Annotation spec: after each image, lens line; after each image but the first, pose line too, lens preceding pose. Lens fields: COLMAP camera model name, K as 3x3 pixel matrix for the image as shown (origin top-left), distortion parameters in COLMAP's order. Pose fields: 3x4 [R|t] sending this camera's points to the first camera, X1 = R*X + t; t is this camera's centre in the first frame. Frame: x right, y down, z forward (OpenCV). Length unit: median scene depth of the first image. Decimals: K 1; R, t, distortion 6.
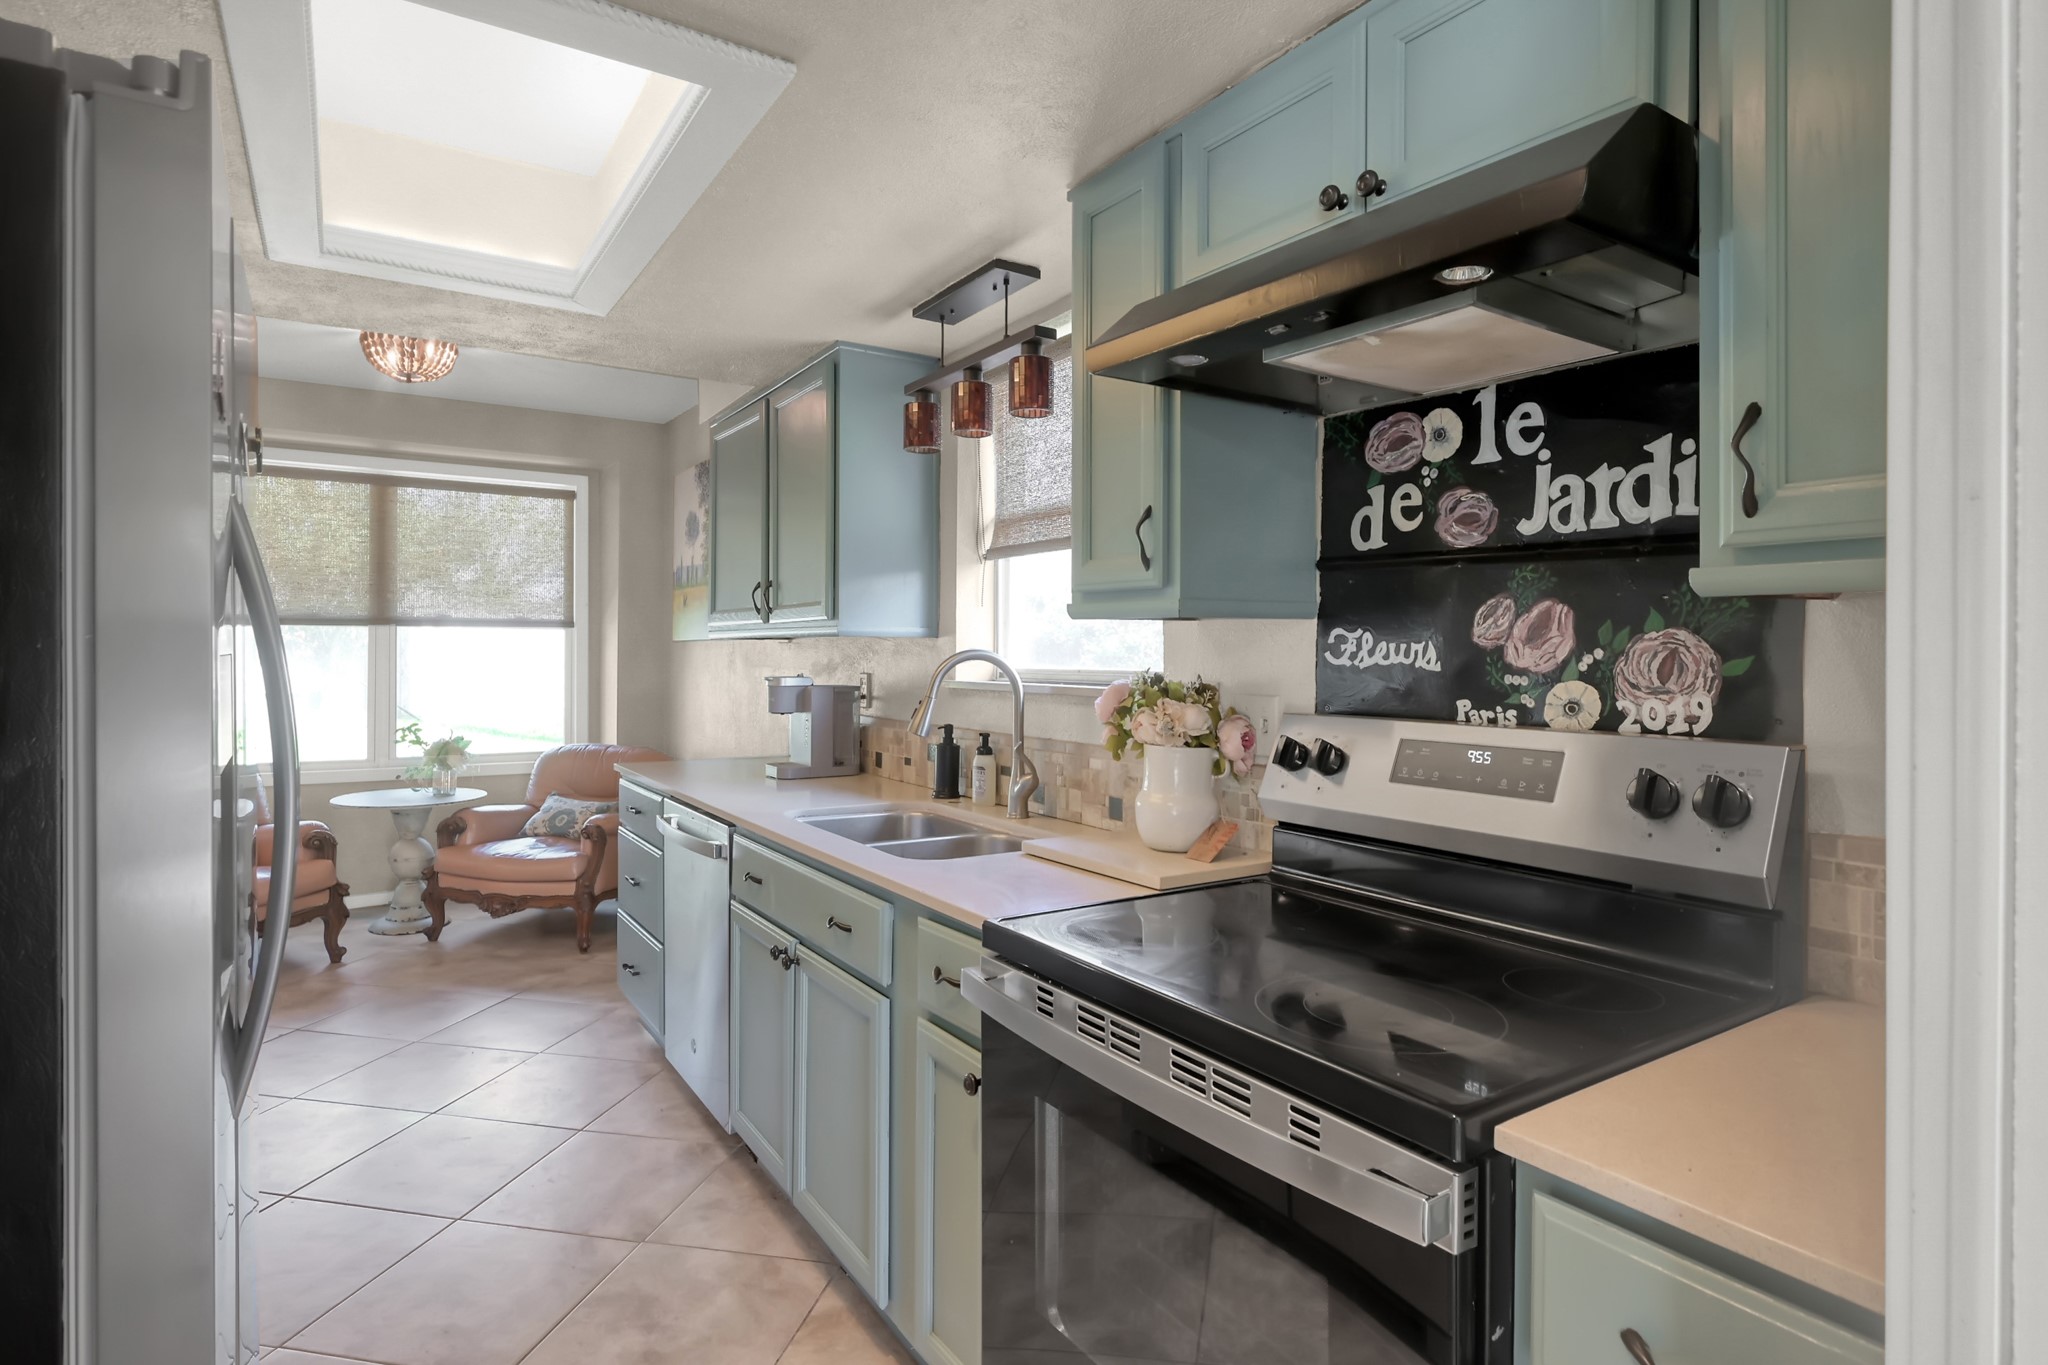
lens RADIAL K [[1066.2, 0, 1035.5], [0, 1066.2, 666.6], [0, 0, 1]] dist [-0.002654, -0.000107]
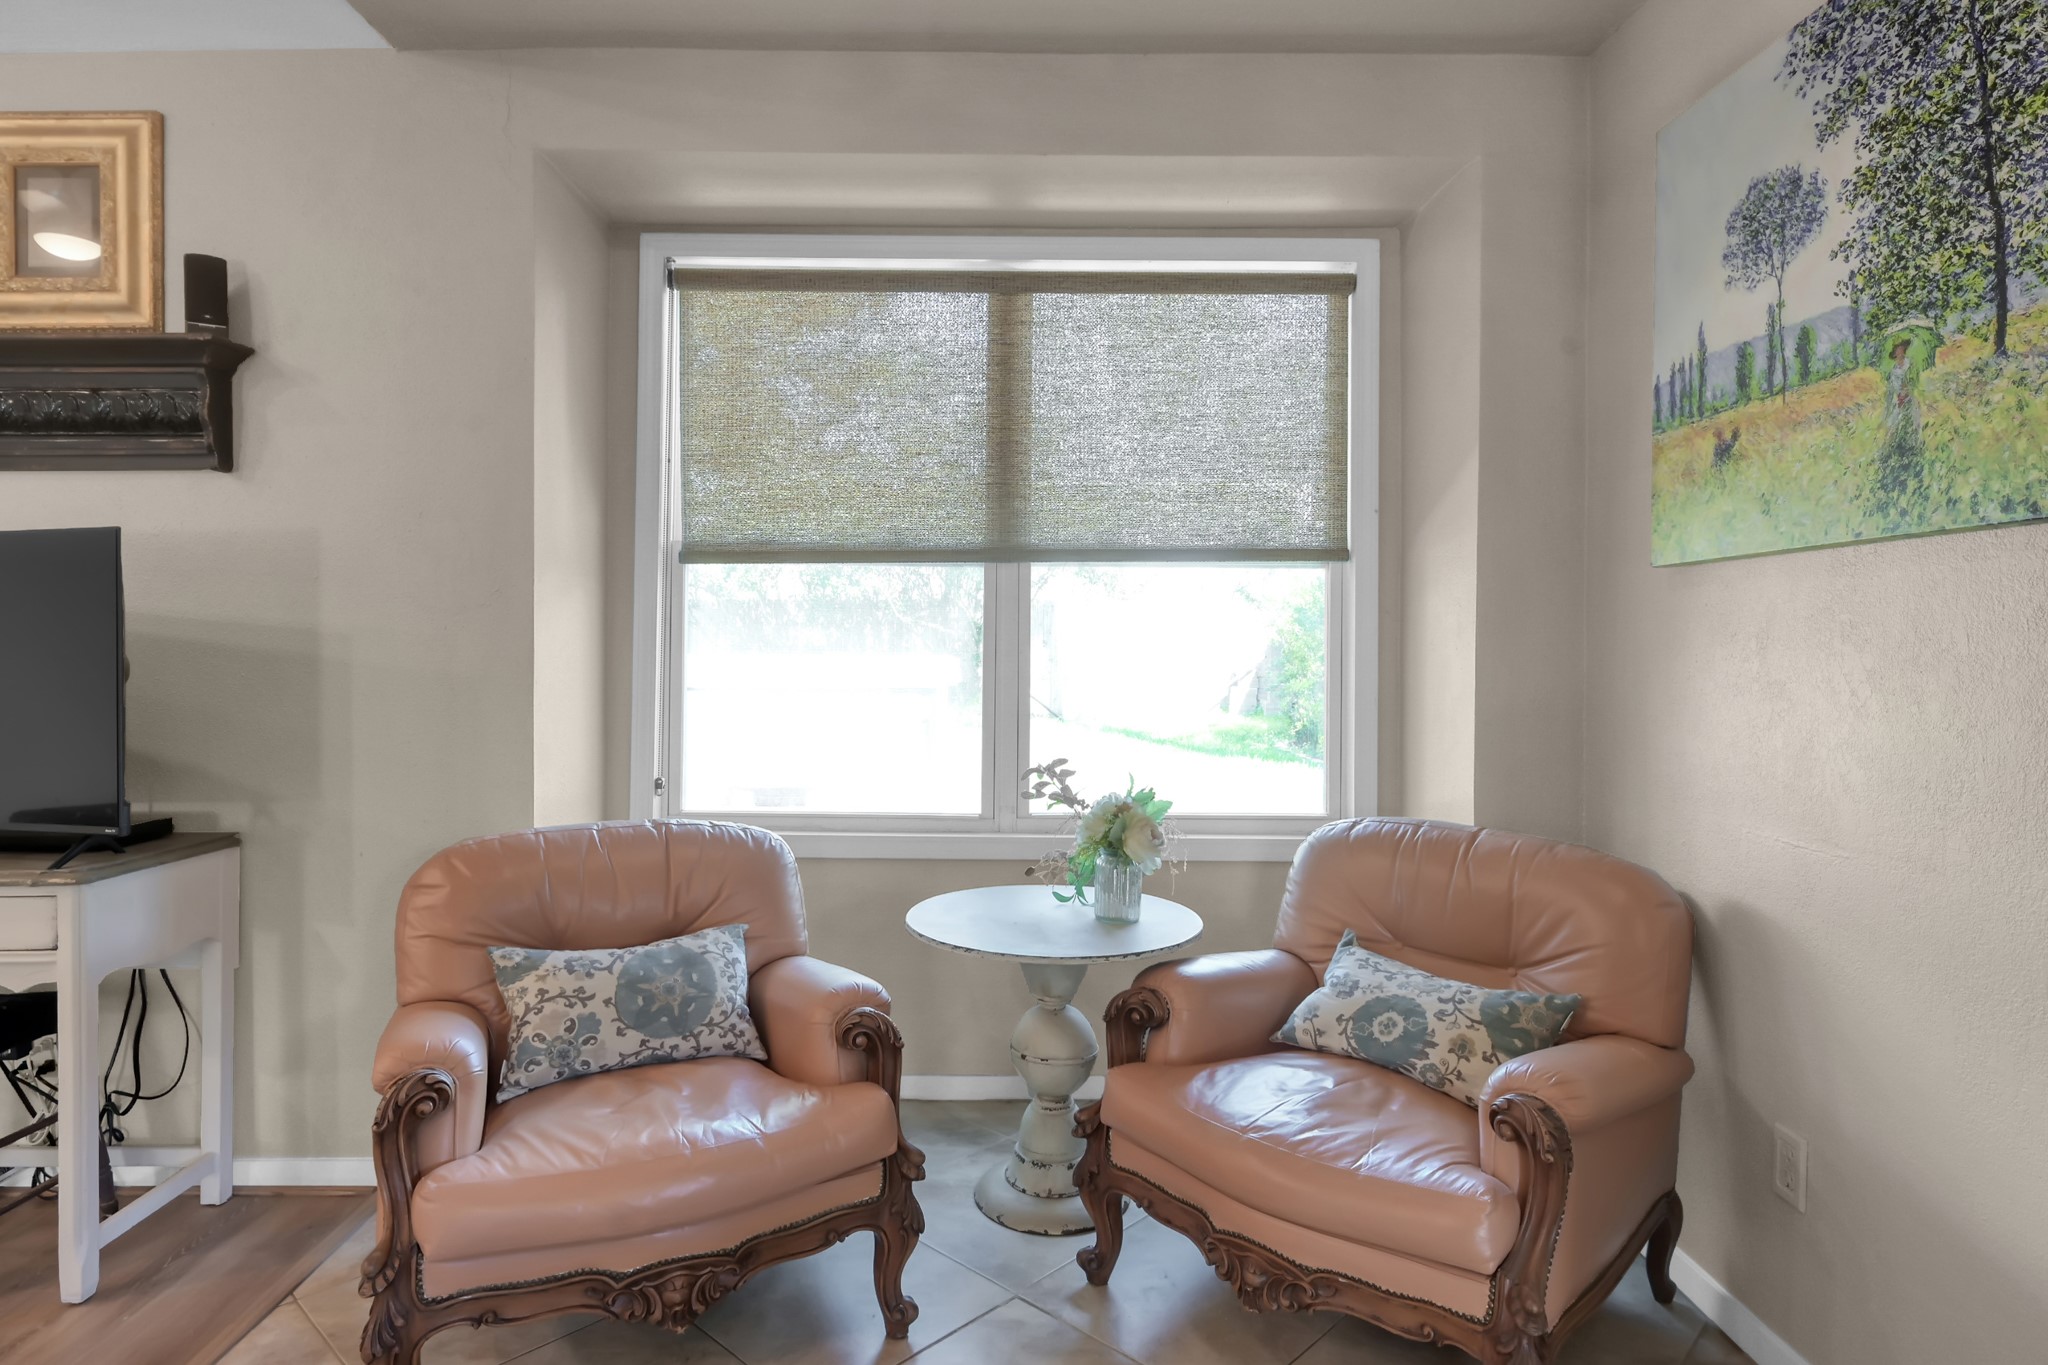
lens RADIAL K [[1120.6, 0, 1019.2], [0, 1120.6, 671.2], [0, 0, 1]] dist [-0.000582, 0.000001]
pose [[0.848464, 0.006769, -0.529210, -0.339985], [-0.004271, 0.999973, 0.005942, 0.012483], [0.529236, -0.002782, 0.848470, 0.575905]]
